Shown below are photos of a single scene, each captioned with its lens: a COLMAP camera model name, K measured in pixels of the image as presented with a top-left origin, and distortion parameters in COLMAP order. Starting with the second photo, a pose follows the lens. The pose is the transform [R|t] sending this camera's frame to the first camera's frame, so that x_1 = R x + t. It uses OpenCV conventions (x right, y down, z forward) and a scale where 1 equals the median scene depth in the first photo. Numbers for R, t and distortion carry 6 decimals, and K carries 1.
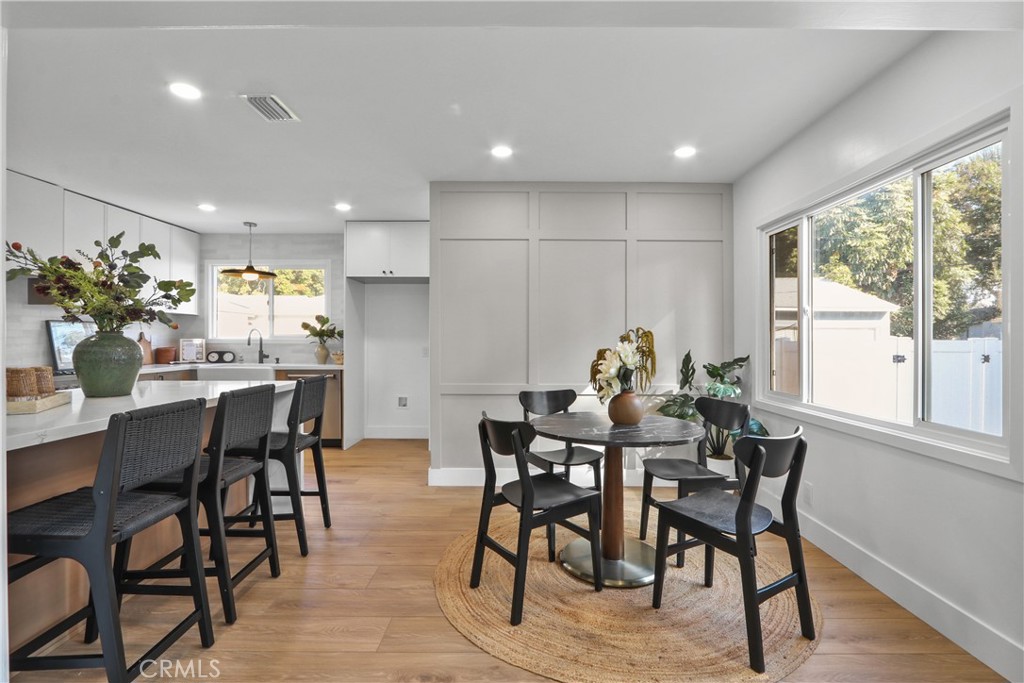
lens RADIAL K [[474.1, 0, 514.9], [0, 474.1, 341.6], [0, 0, 1]] dist [-0.019185, 0.003731]
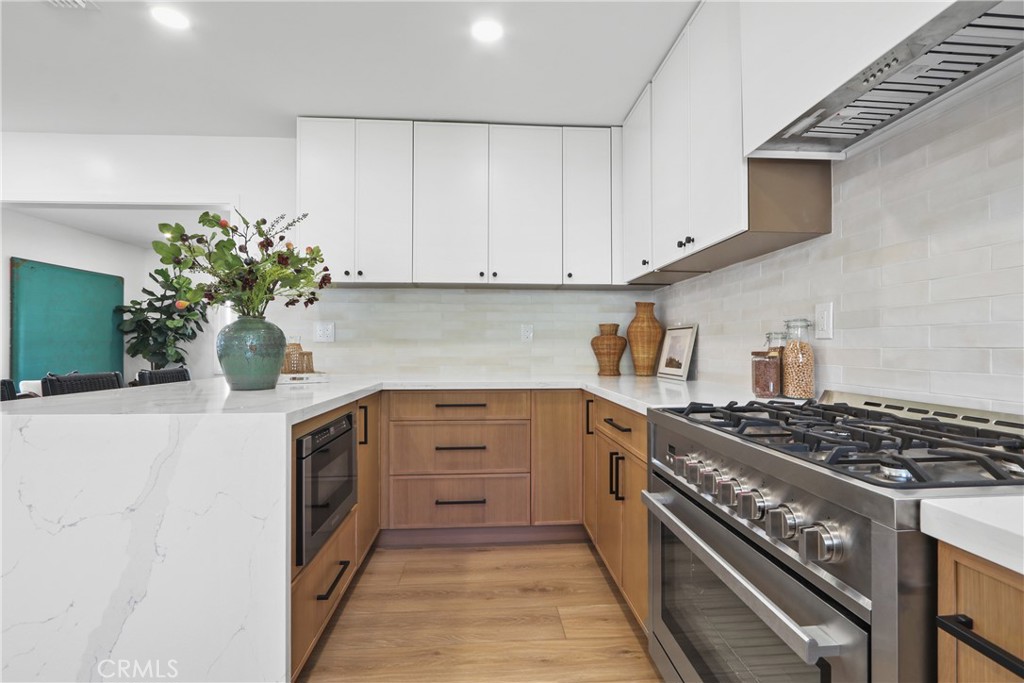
lens RADIAL K [[474.1, 0, 523.2], [0, 474.1, 342.5], [0, 0, 1]] dist [-0.019185, 0.003731]
pose [[-0.996532, 0.001946, -0.083184, -0.560636], [0.002781, 0.999947, -0.009918, 0.013546], [0.083160, -0.010115, -0.996485, 0.836552]]
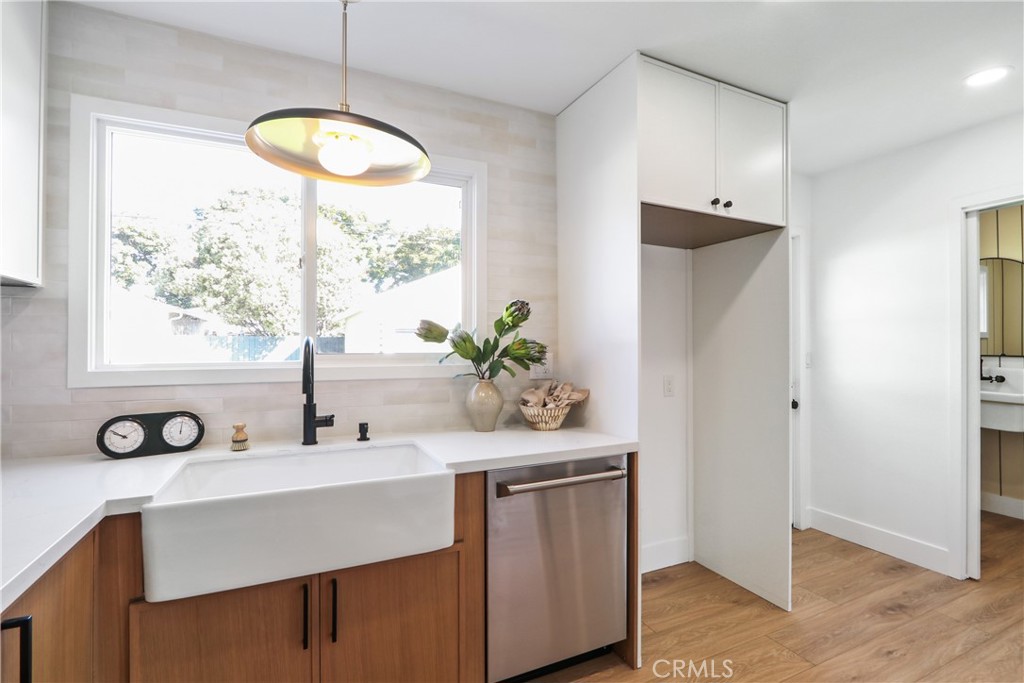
lens RADIAL K [[474.1, 0, 518.8], [0, 474.1, 346.0], [0, 0, 1]] dist [-0.019185, 0.003731]
pose [[0.902112, -0.003827, 0.431484, -0.568828], [0.002150, 0.999988, 0.004373, -0.023761], [-0.431496, -0.003017, 0.902110, 0.666562]]
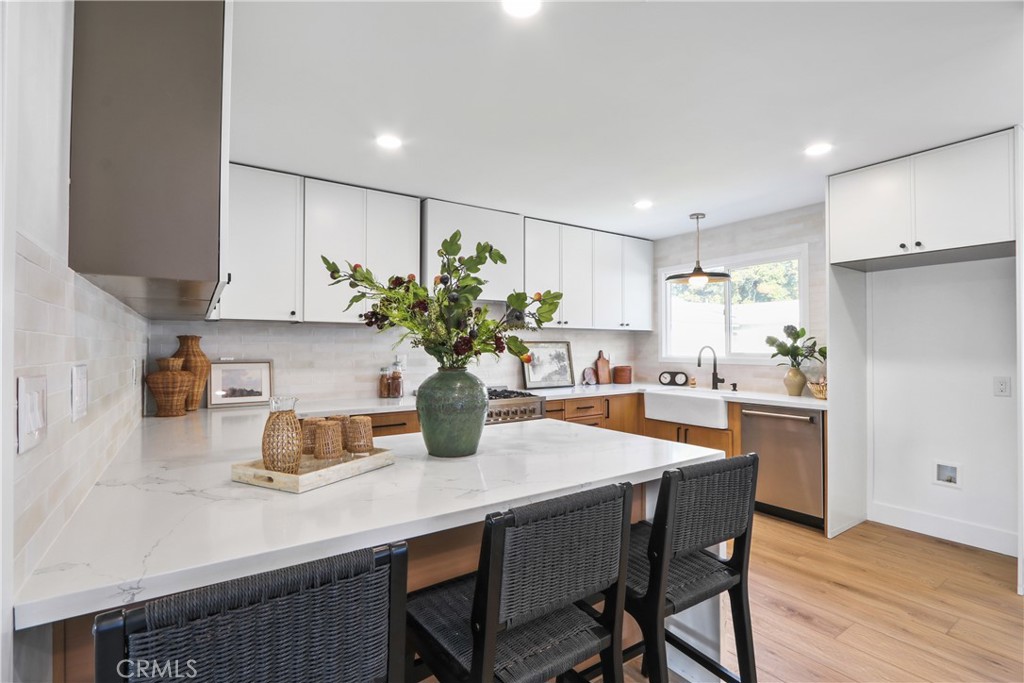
lens RADIAL K [[474.1, 0, 524.2], [0, 474.1, 343.8], [0, 0, 1]] dist [-0.019185, 0.003731]
pose [[0.579332, -0.011078, -0.815017, -0.077664], [0.002225, 0.999925, -0.012010, -0.022150], [0.815089, 0.005144, 0.579313, 0.286588]]
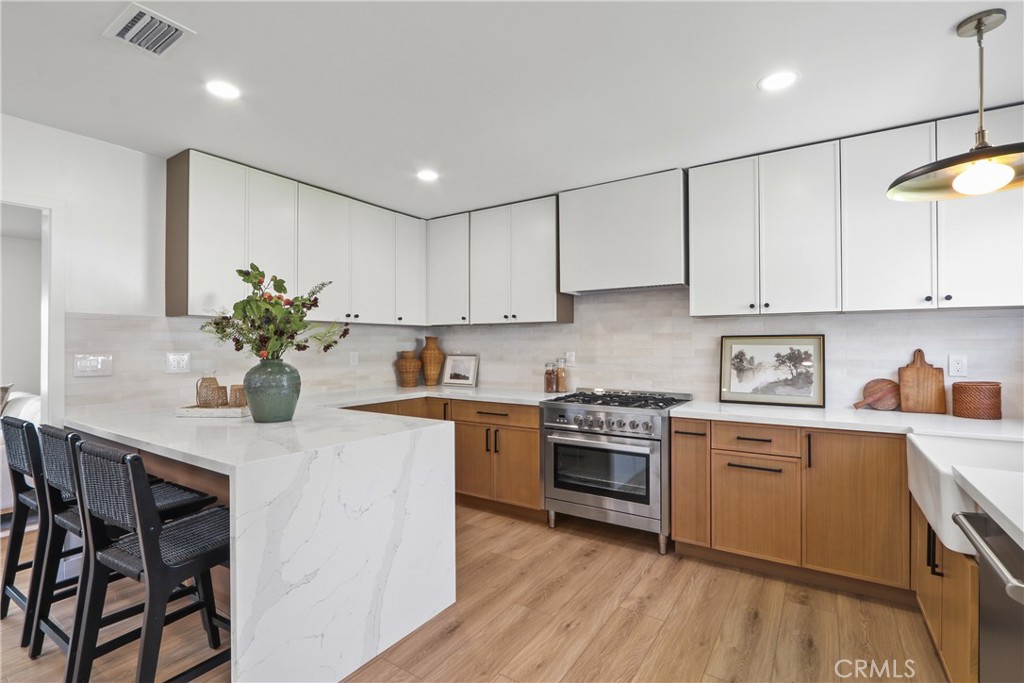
lens RADIAL K [[474.1, 0, 519.7], [0, 474.1, 342.7], [0, 0, 1]] dist [-0.019185, 0.003731]
pose [[-0.539337, -0.000447, -0.842090, -0.118384], [0.002765, 0.999994, -0.002302, -0.026262], [0.842085, -0.003570, -0.539333, 0.882440]]
